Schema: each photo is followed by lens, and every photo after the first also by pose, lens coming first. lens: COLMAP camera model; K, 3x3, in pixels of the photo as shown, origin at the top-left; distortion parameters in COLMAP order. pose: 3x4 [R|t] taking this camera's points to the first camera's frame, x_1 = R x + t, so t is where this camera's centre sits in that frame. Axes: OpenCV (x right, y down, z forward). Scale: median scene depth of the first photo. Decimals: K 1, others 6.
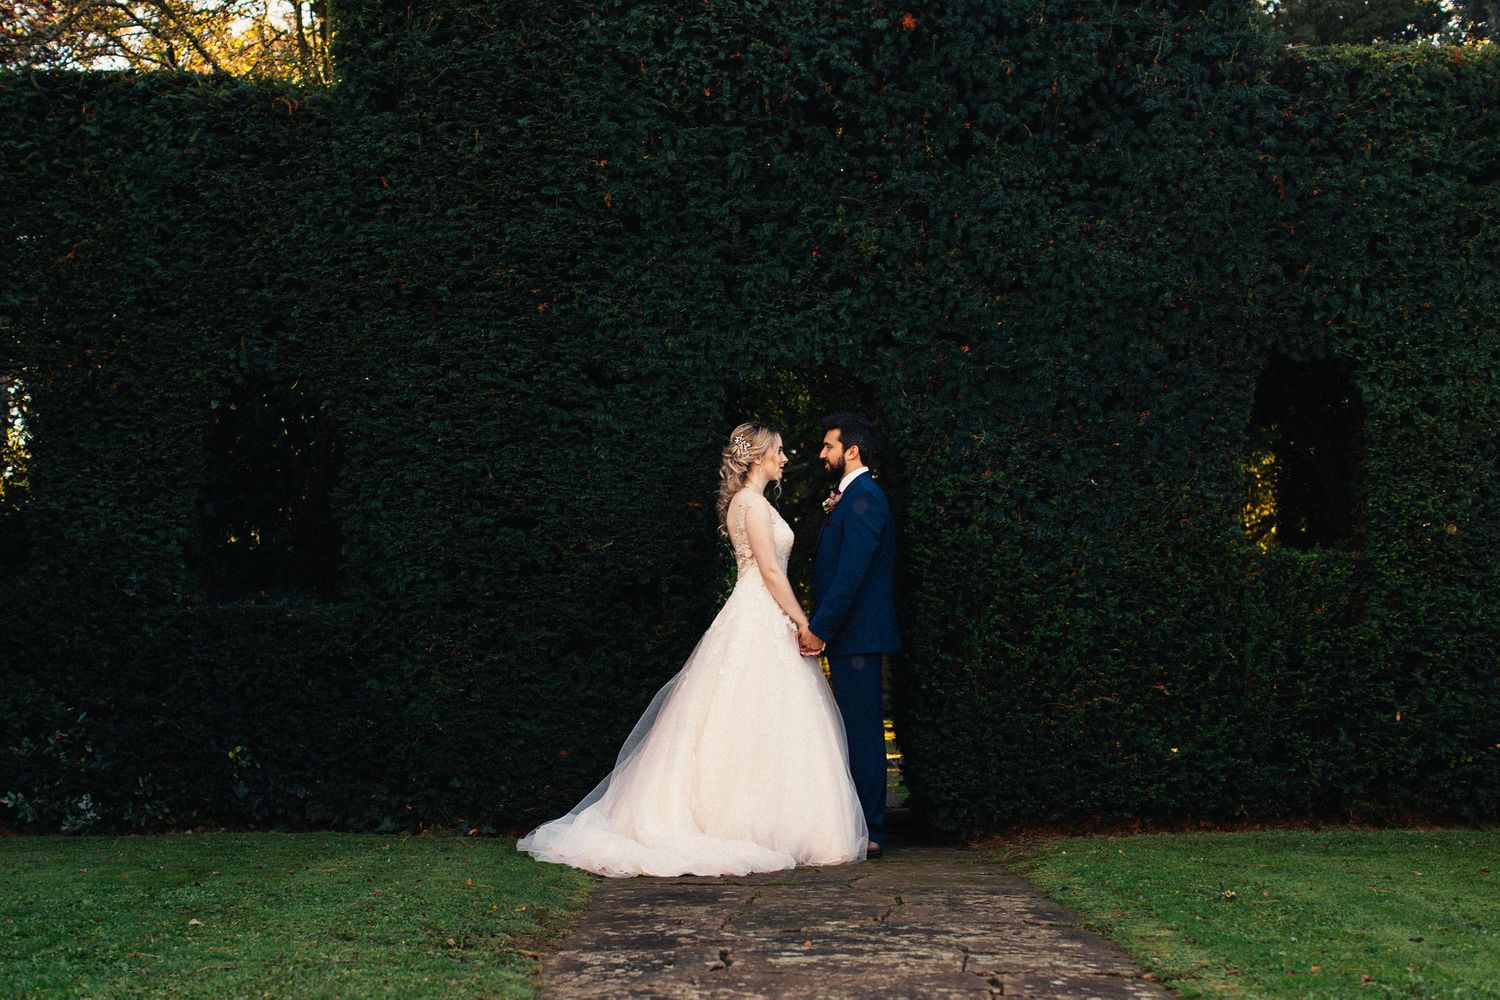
lens RADIAL K [[2155.0, 0, 750.0], [0, 2155.0, 500.0], [0, 0, 1]] dist [-0.302707, 0.003556]
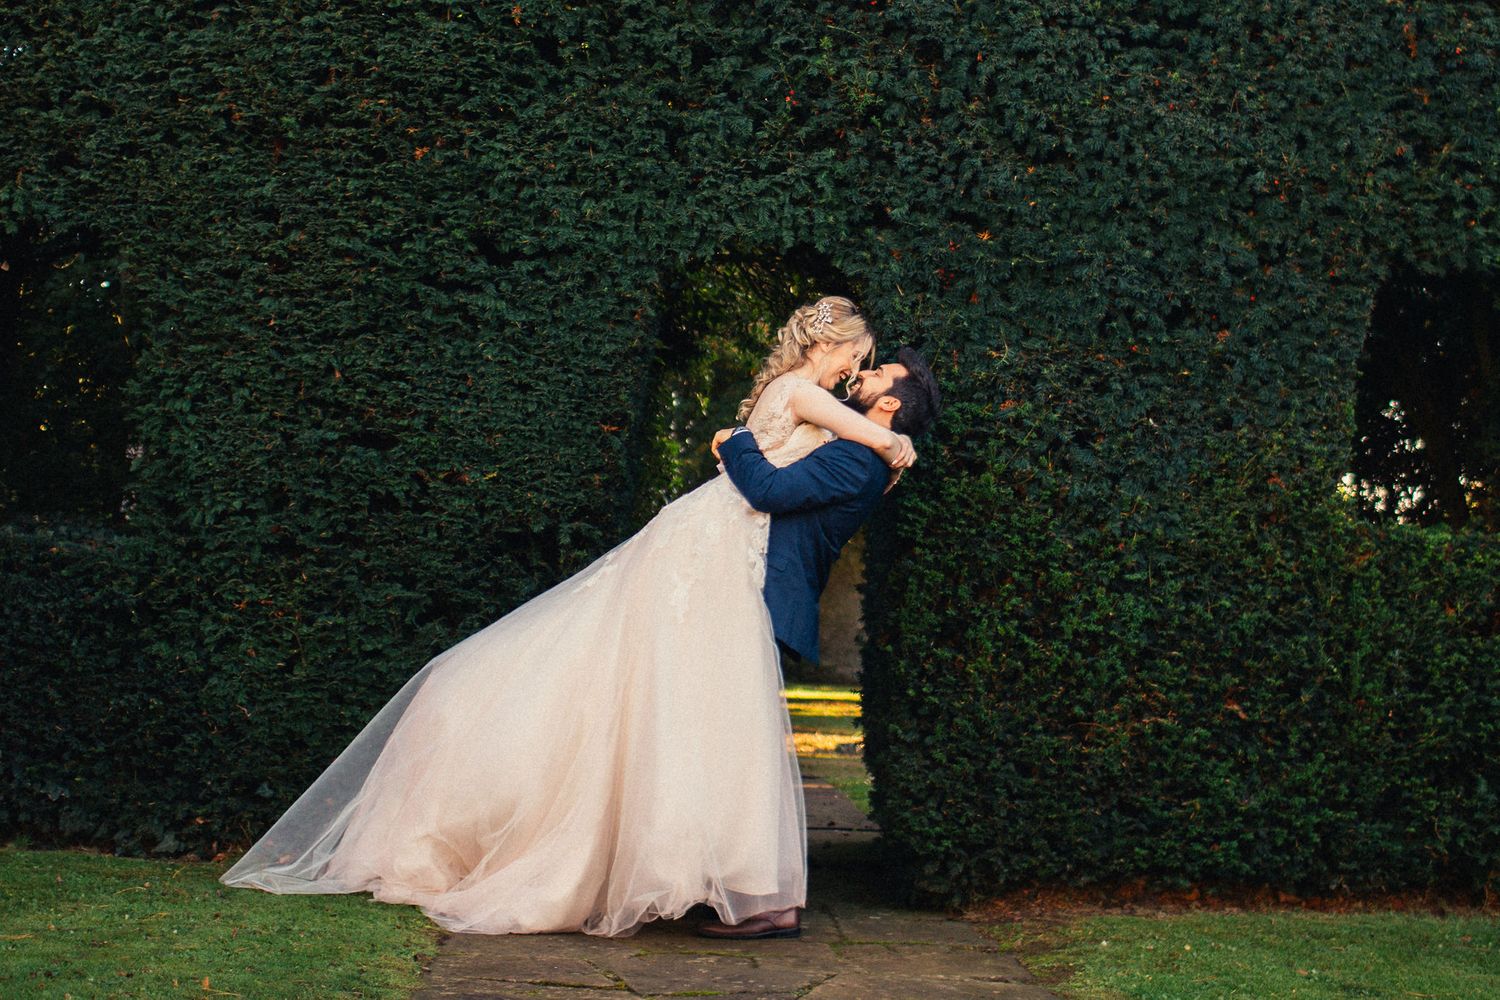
lens RADIAL K [[1503.1, 0, 750.0], [0, 1503.1, 500.0], [0, 0, 1]] dist [0.112305, -0.000751]
pose [[0.998535, 0.047195, 0.026456, 0.009363], [-0.048388, 0.997748, 0.046445, 0.000690], [-0.024205, -0.047657, 0.998570, 0.469081]]
